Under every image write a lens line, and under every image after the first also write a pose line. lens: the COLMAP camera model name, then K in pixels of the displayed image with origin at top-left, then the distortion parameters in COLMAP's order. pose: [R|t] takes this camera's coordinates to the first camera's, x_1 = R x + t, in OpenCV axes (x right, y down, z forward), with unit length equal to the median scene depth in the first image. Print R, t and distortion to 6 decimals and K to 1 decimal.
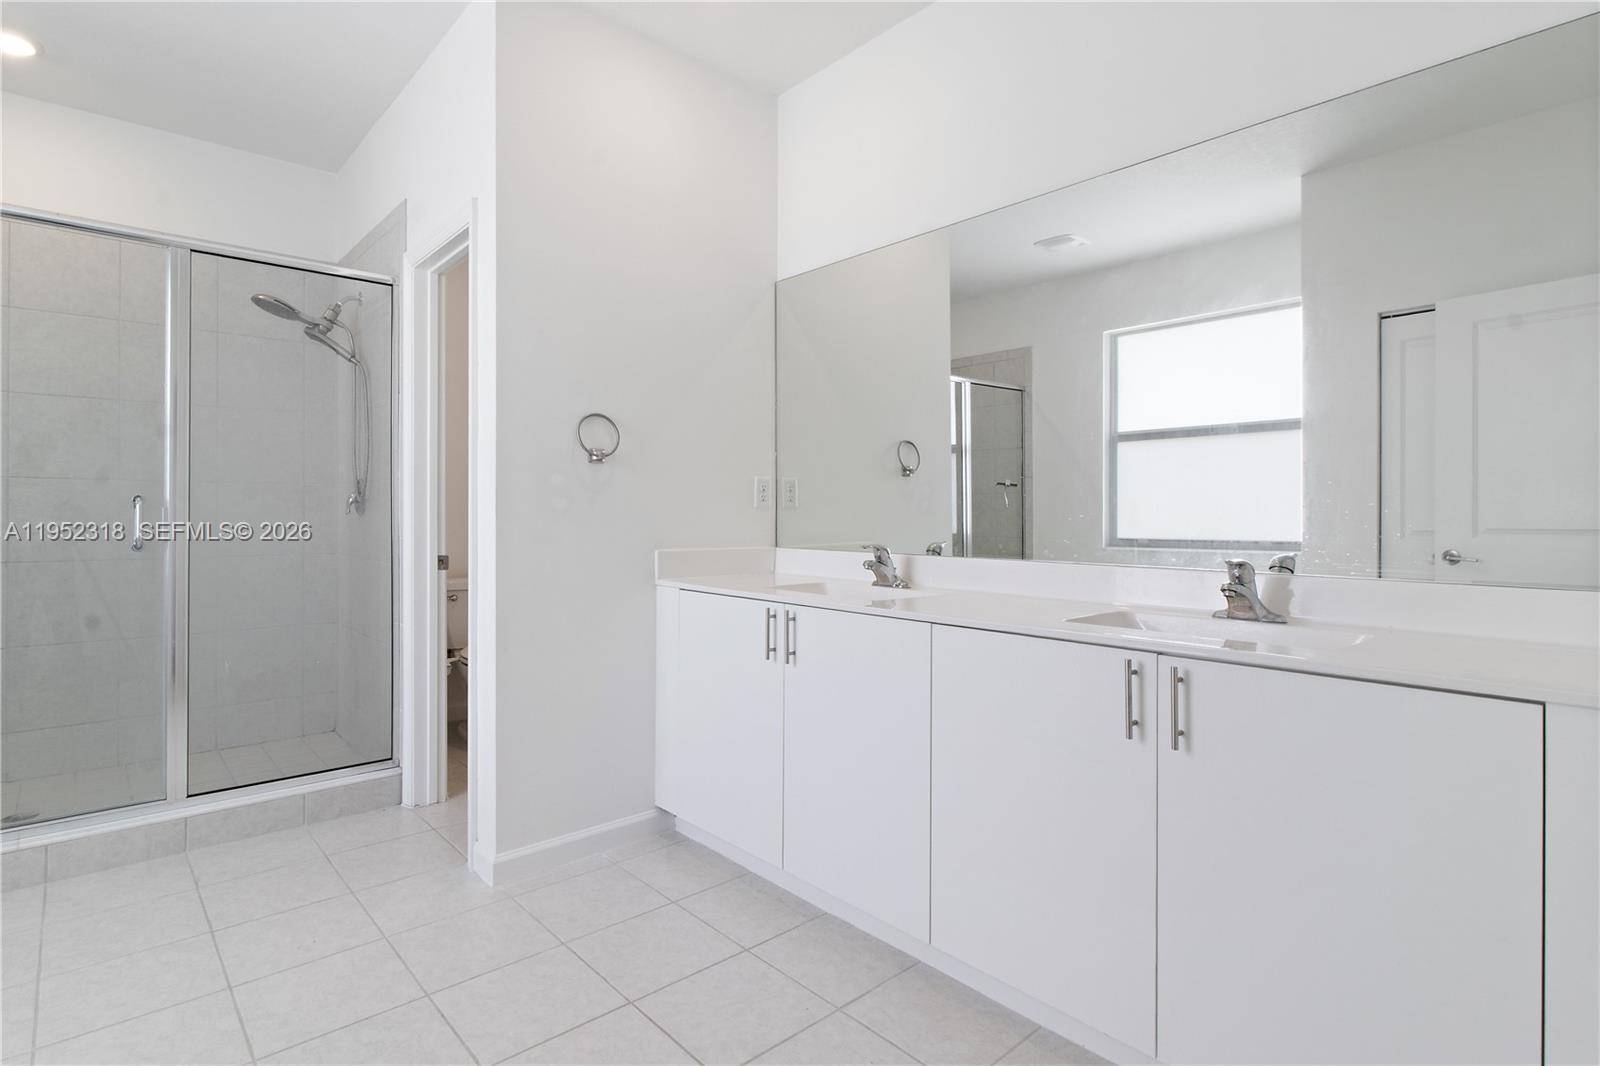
lens RADIAL K [[817.1, 0, 808.2], [0, 817.1, 507.7], [0, 0, 1]] dist [0.001364, -0.000559]
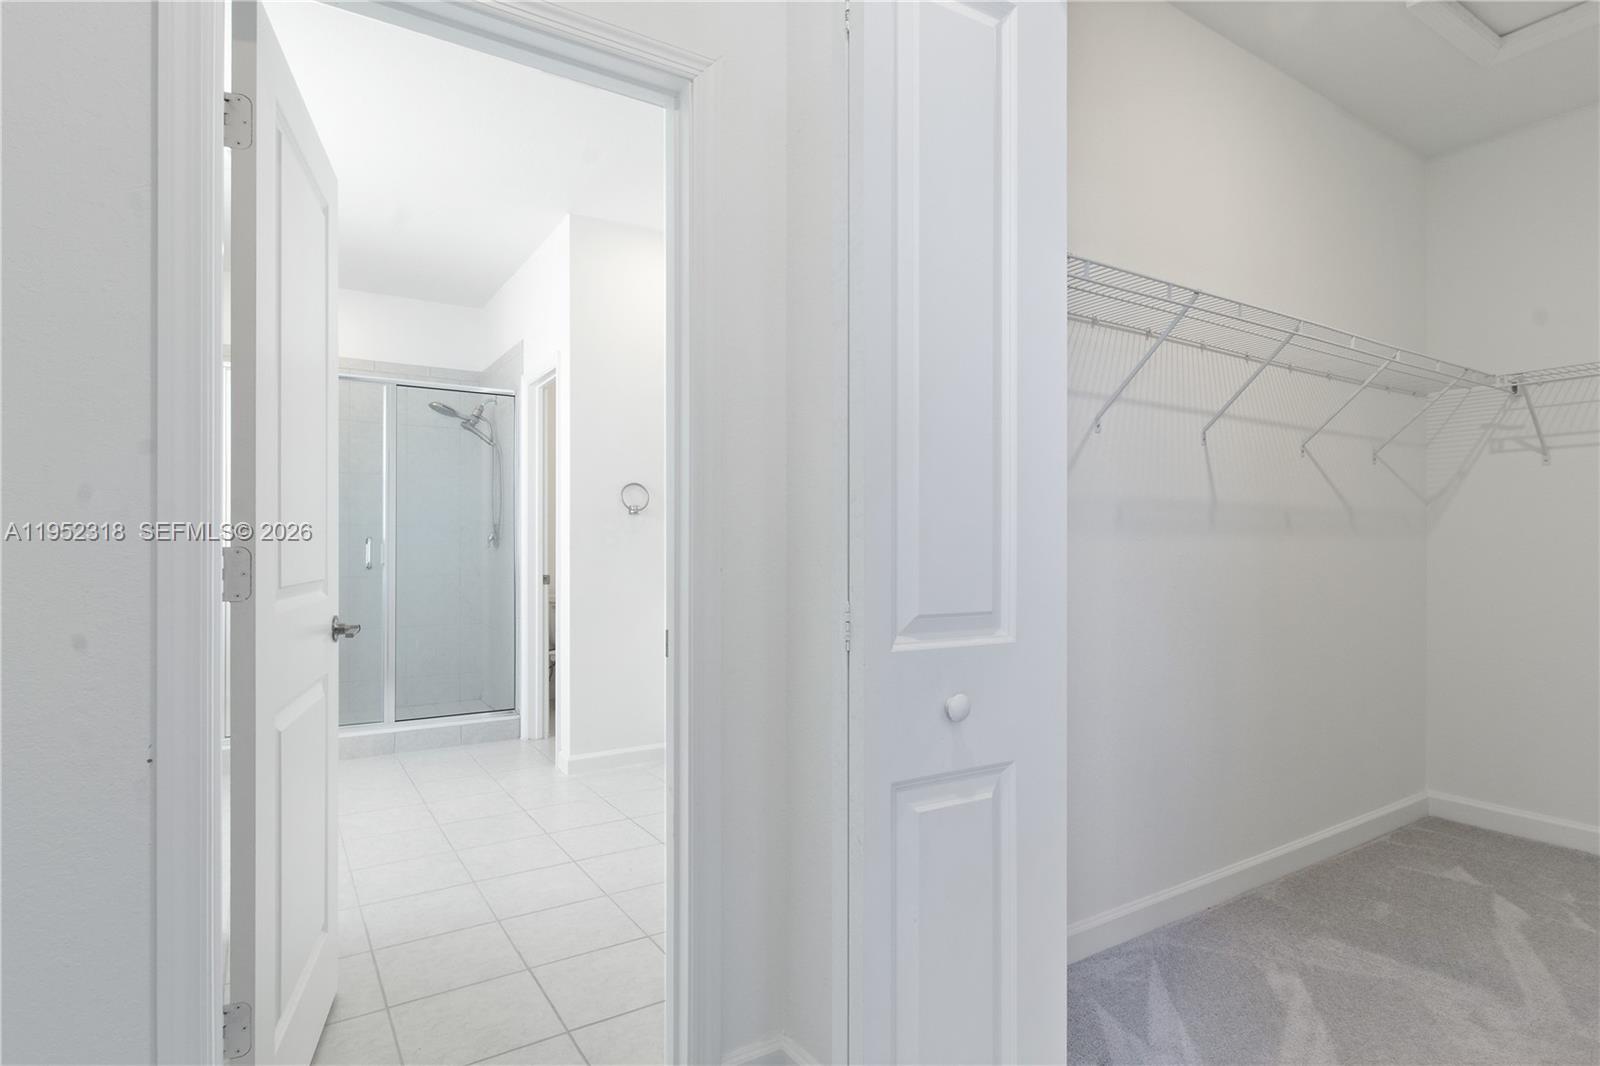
lens RADIAL K [[817.1, 0, 797.0], [0, 817.1, 539.8], [0, 0, 1]] dist [0.001364, -0.000559]
pose [[0.987248, -0.002003, -0.159175, 0.264133], [0.001614, 0.999995, -0.002572, -0.001998], [0.159179, 0.002282, 0.987247, -0.436995]]
